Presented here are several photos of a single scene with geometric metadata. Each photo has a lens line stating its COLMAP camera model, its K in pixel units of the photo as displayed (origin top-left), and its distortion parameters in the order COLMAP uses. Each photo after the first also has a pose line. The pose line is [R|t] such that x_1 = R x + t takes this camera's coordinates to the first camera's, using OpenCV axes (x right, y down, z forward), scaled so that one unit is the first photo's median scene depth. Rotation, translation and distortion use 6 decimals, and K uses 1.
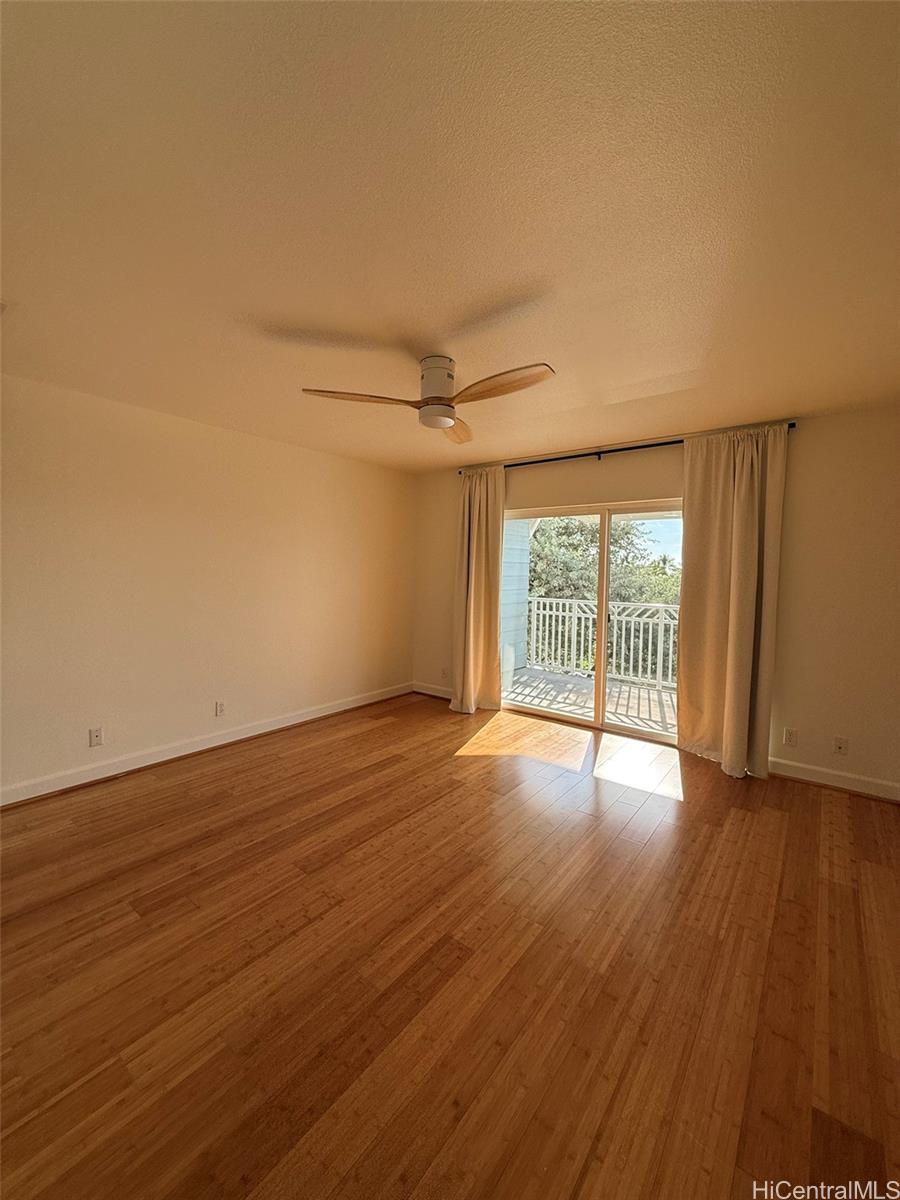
lens RADIAL K [[478.1, 0, 451.7], [0, 478.1, 595.3], [0, 0, 1]] dist [-0.001184, -0.000039]
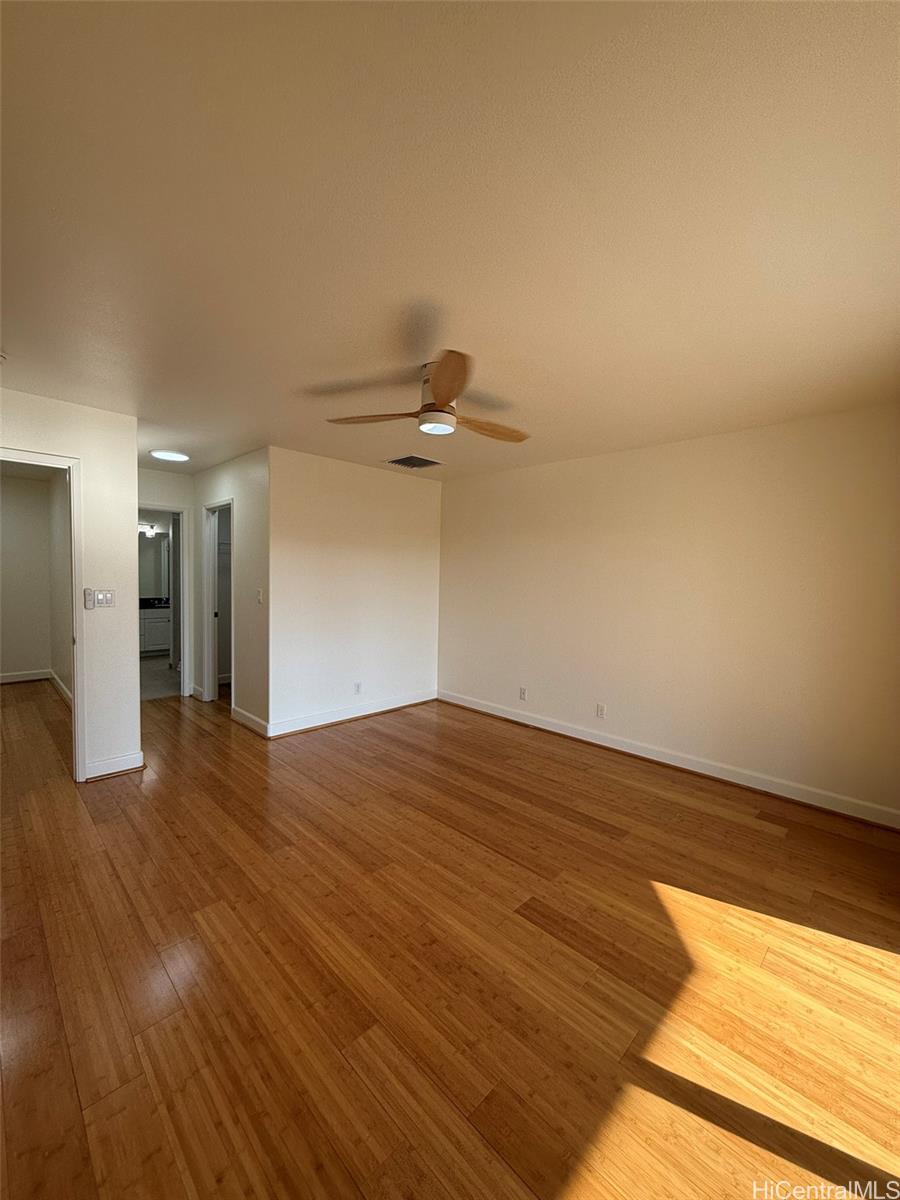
lens RADIAL K [[478.1, 0, 451.7], [0, 478.1, 595.3], [0, 0, 1]] dist [-0.001184, -0.000039]
pose [[-0.114009, 0.024666, -0.993173, 0.739530], [-0.077907, 0.996391, 0.033689, -0.041337], [0.990420, 0.081216, -0.111676, 0.901310]]
